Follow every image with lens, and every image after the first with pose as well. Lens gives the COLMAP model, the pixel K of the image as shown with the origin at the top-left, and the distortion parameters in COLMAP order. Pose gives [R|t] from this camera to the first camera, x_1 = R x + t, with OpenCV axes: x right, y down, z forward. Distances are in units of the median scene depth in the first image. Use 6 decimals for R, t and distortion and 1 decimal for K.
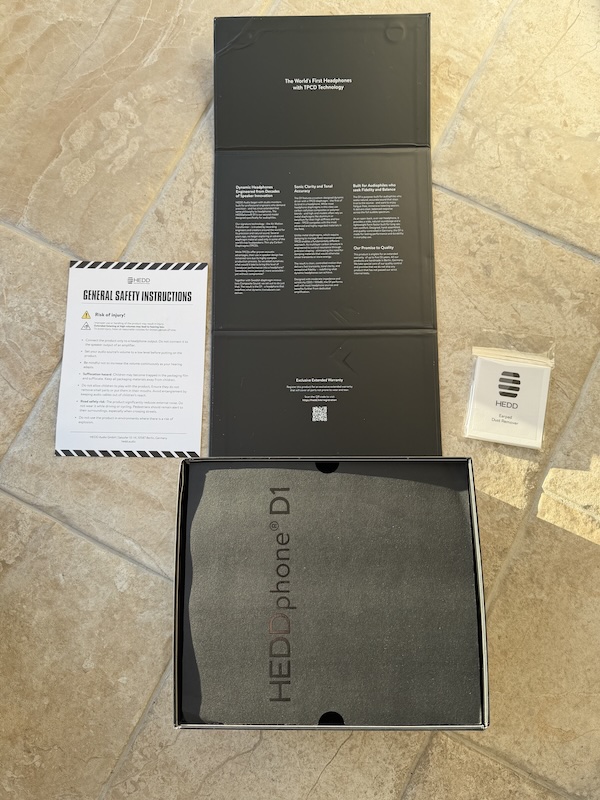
lens RADIAL K [[714.0, 0, 297.3], [0, 714.0, 392.9], [0, 0, 1]] dist [0.093005, -0.162667]
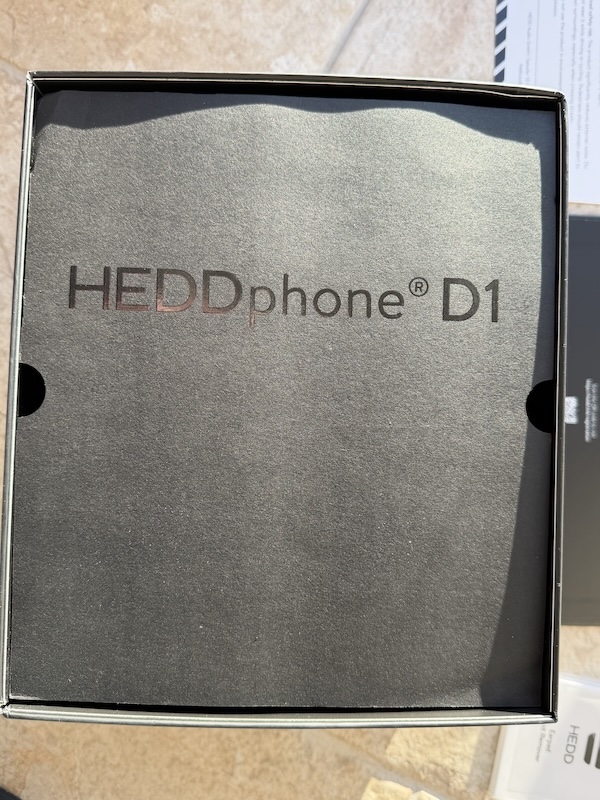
lens RADIAL K [[714.0, 0, 299.3], [0, 714.0, 396.0], [0, 0, 1]] dist [0.093005, -0.162667]
pose [[-0.034778, 0.999181, -0.020676, 0.046924], [-0.987484, -0.031172, 0.154607, 0.169585], [0.153836, 0.025795, 0.987760, 0.470450]]
